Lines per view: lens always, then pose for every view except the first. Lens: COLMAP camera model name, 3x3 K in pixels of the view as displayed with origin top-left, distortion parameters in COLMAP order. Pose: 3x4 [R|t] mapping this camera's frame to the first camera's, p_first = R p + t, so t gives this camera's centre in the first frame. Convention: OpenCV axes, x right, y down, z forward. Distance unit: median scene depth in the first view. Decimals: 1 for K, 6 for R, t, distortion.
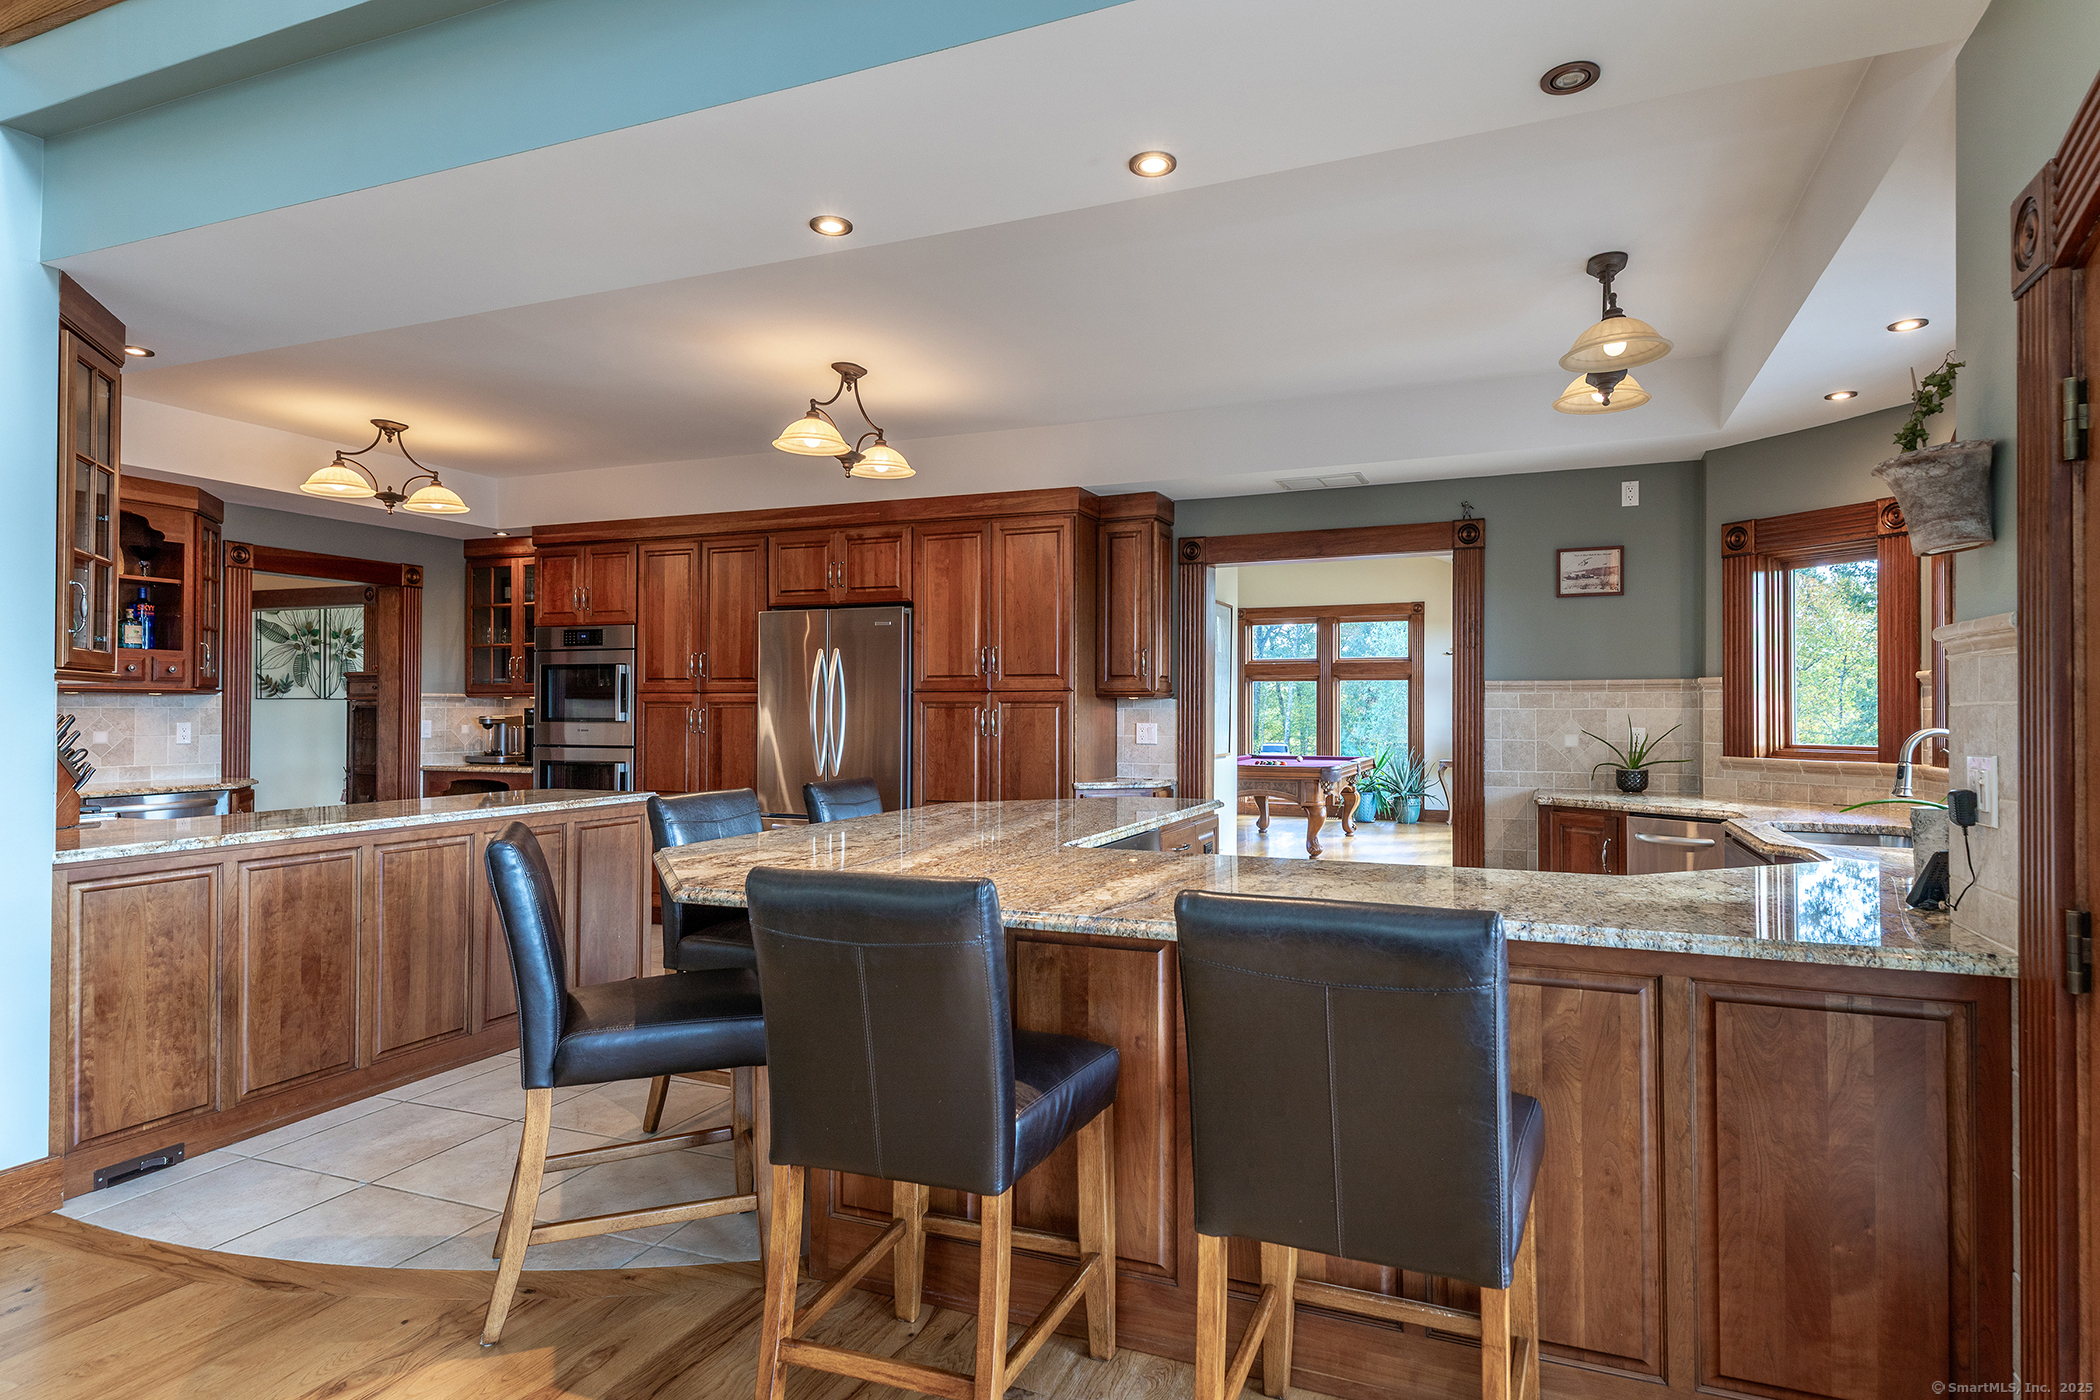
lens RADIAL K [[1094.9, 0, 1054.8], [0, 1094.9, 701.9], [0, 0, 1]] dist [0.011689, 0.000468]
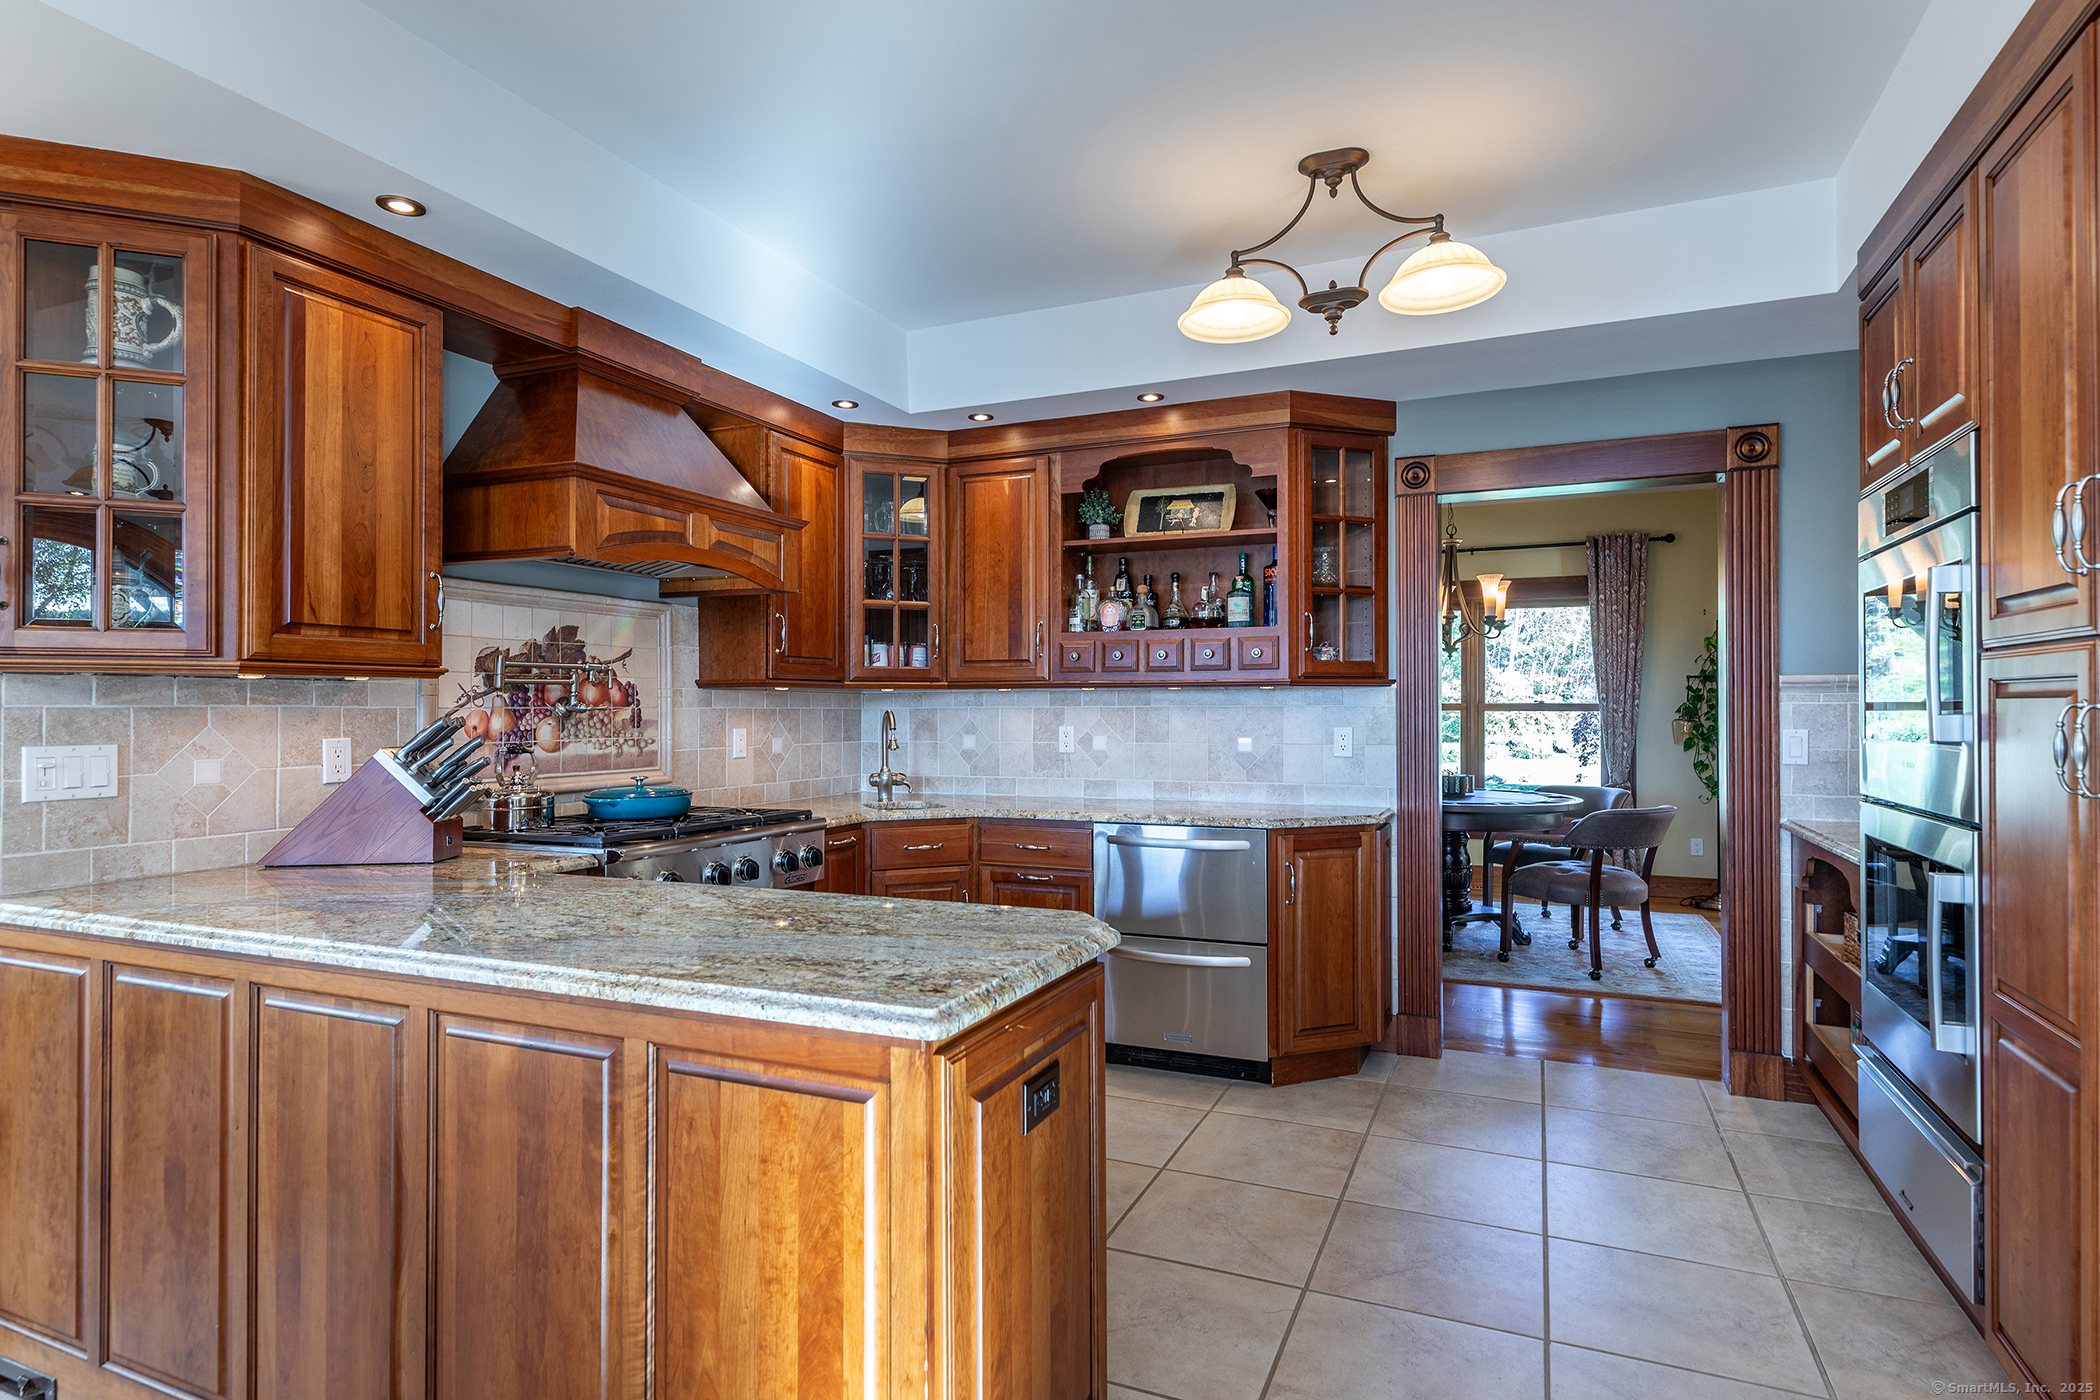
lens RADIAL K [[1094.9, 0, 1034.8], [0, 1094.9, 710.0], [0, 0, 1]] dist [0.011689, 0.000468]
pose [[-0.017197, -0.001225, -0.999851, -0.082444], [0.008470, 0.999963, -0.001371, 0.007401], [0.999816, -0.008492, -0.017186, 0.860802]]
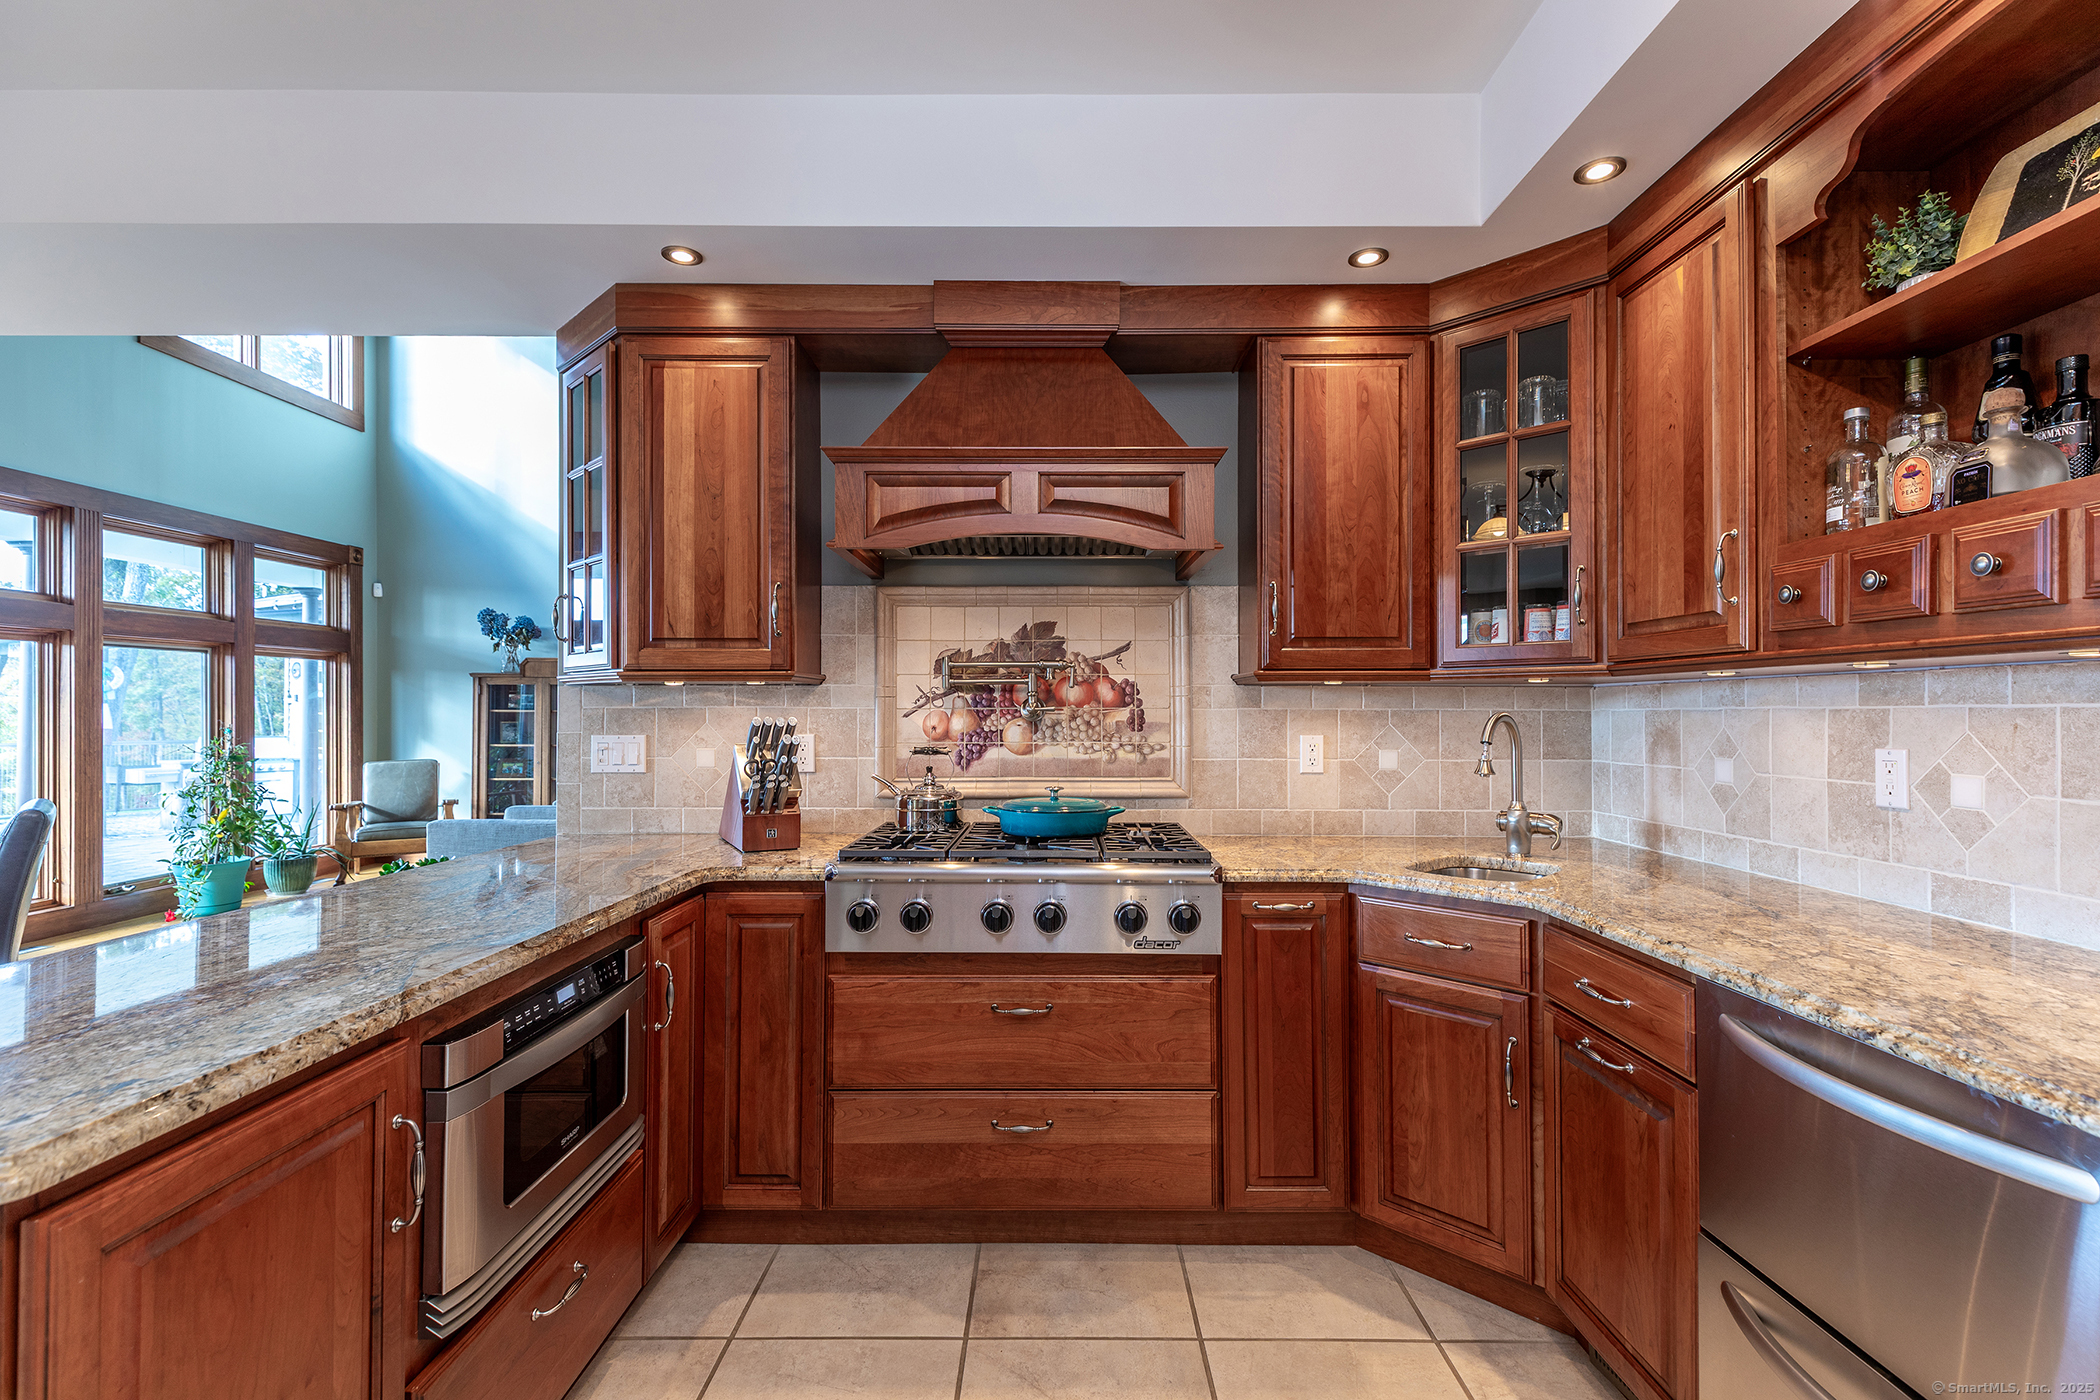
lens RADIAL K [[928.2, 0, 1049.9], [0, 928.2, 704.7], [0, 0, 1]] dist [0.023888, -0.008599]
pose [[-0.916376, -0.005088, -0.400287, -0.431092], [0.000383, 0.999908, -0.013586, 0.007691], [0.400319, -0.012604, -0.916289, 1.012791]]
